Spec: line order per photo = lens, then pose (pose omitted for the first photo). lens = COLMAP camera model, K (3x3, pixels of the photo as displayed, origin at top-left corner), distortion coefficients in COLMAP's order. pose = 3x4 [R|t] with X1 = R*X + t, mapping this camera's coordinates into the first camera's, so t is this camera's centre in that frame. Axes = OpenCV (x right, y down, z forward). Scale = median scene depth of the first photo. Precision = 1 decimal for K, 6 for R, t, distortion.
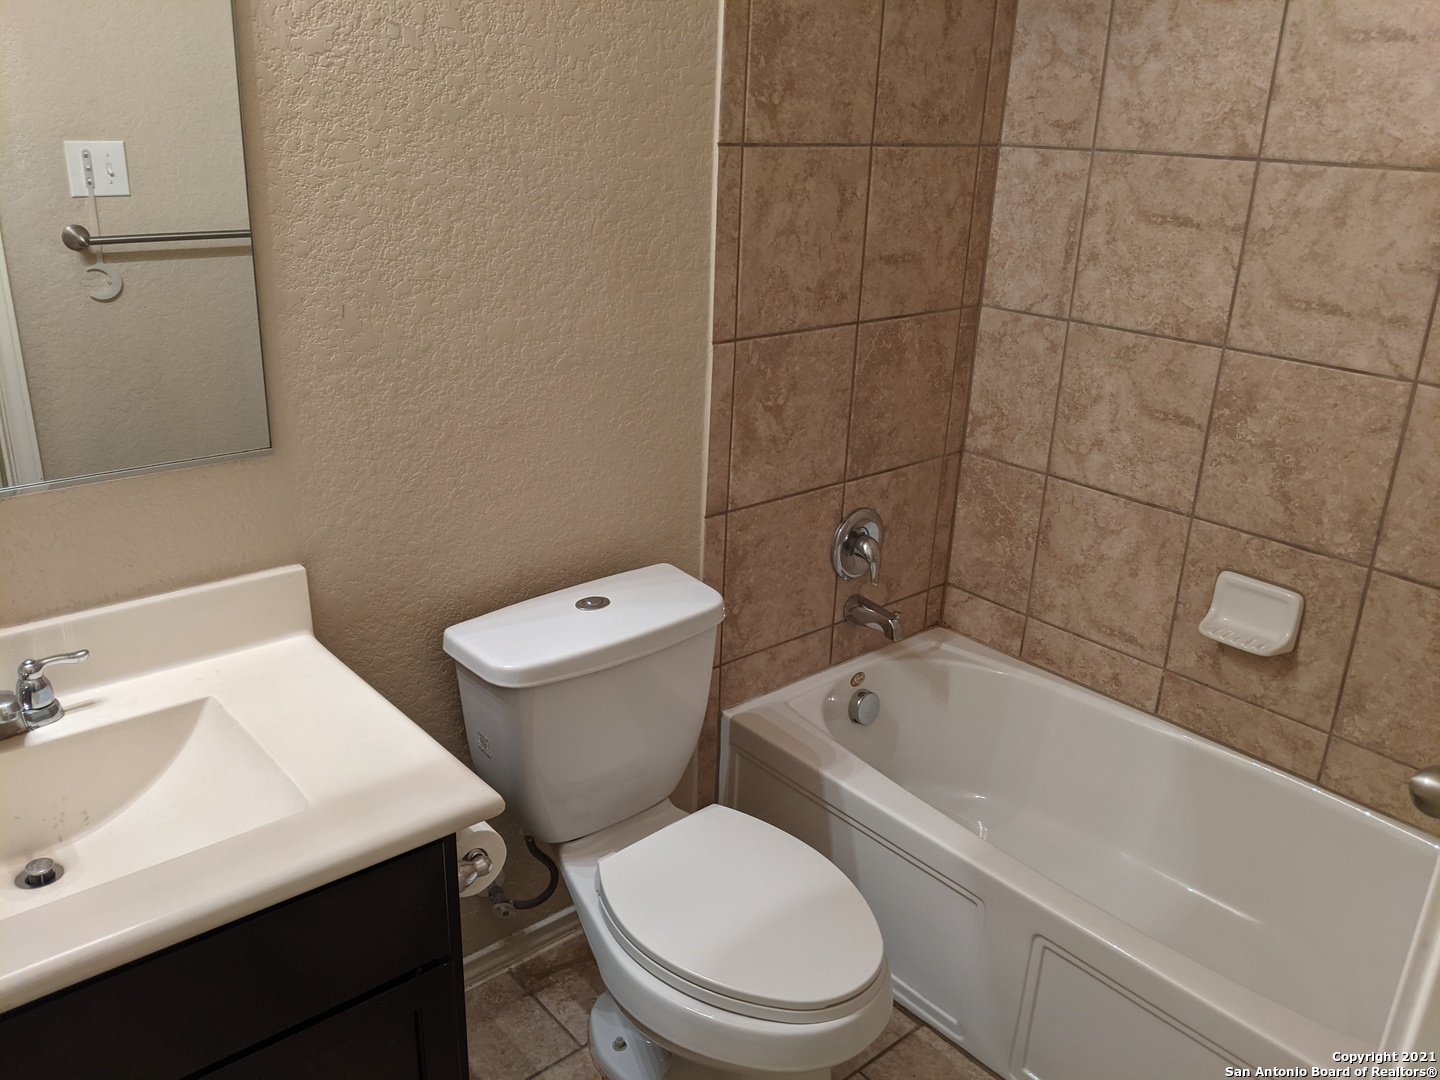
lens RADIAL K [[1163.1, 0, 709.9], [0, 1163.1, 528.2], [0, 0, 1]] dist [0.063231, -0.104978]
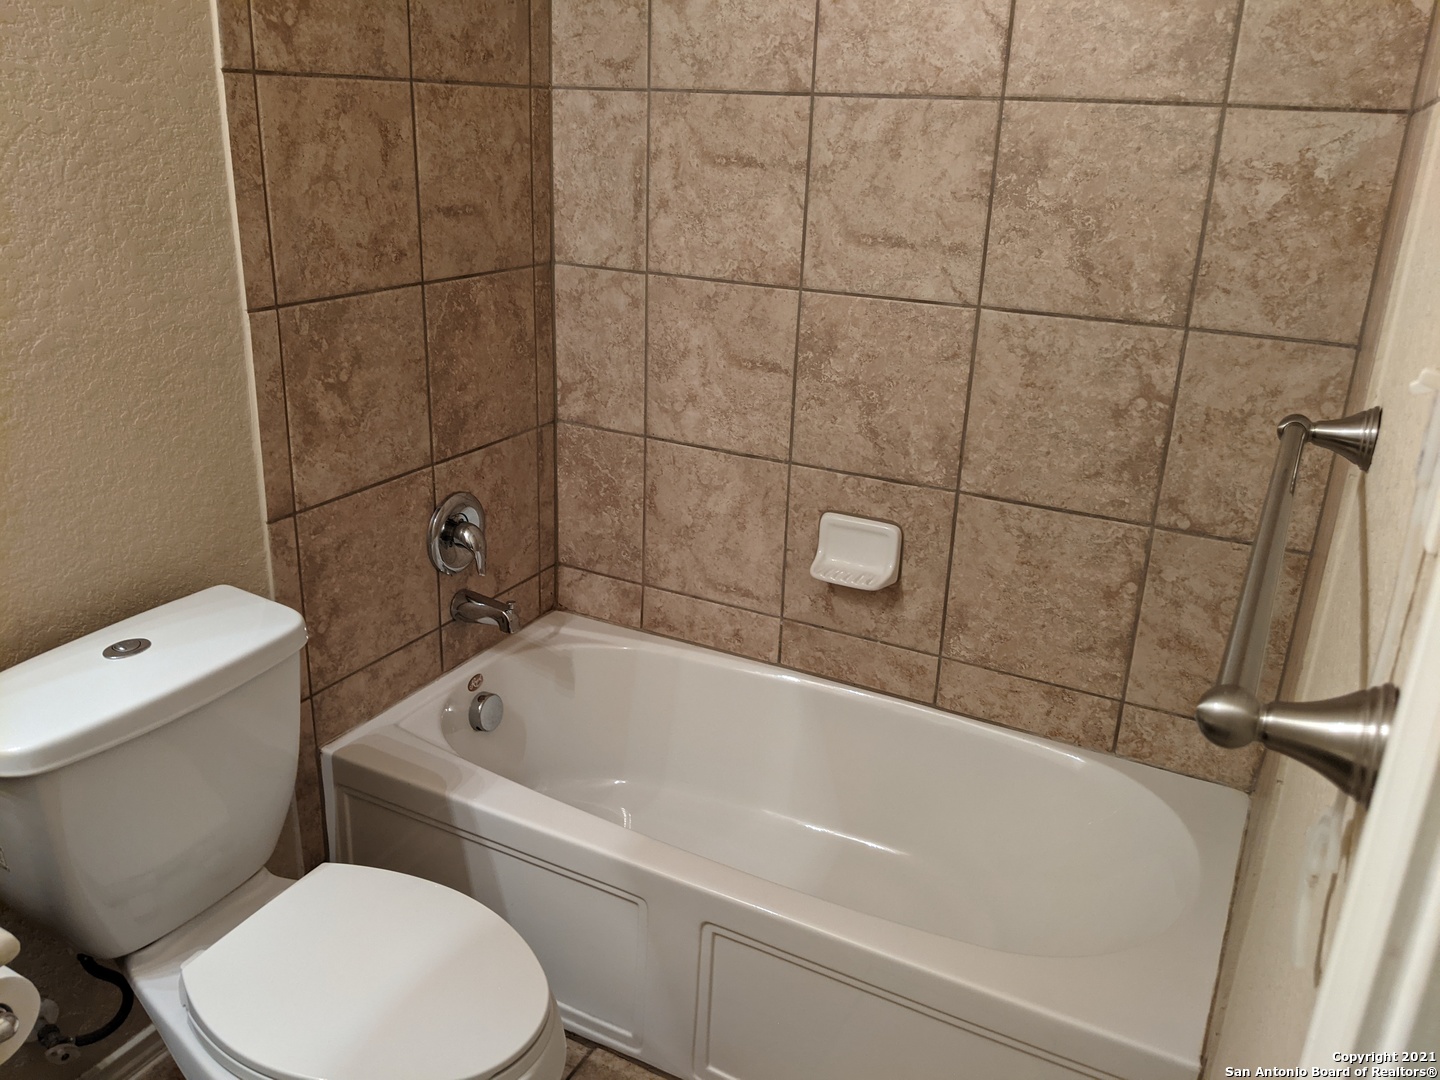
lens RADIAL K [[1163.1, 0, 708.1], [0, 1163.1, 529.9], [0, 0, 1]] dist [0.063231, -0.104978]
pose [[0.931955, -0.126534, 0.339778, 0.004047], [0.122863, 0.991895, 0.032391, 0.006749], [-0.341123, 0.011559, 0.939948, 0.104826]]
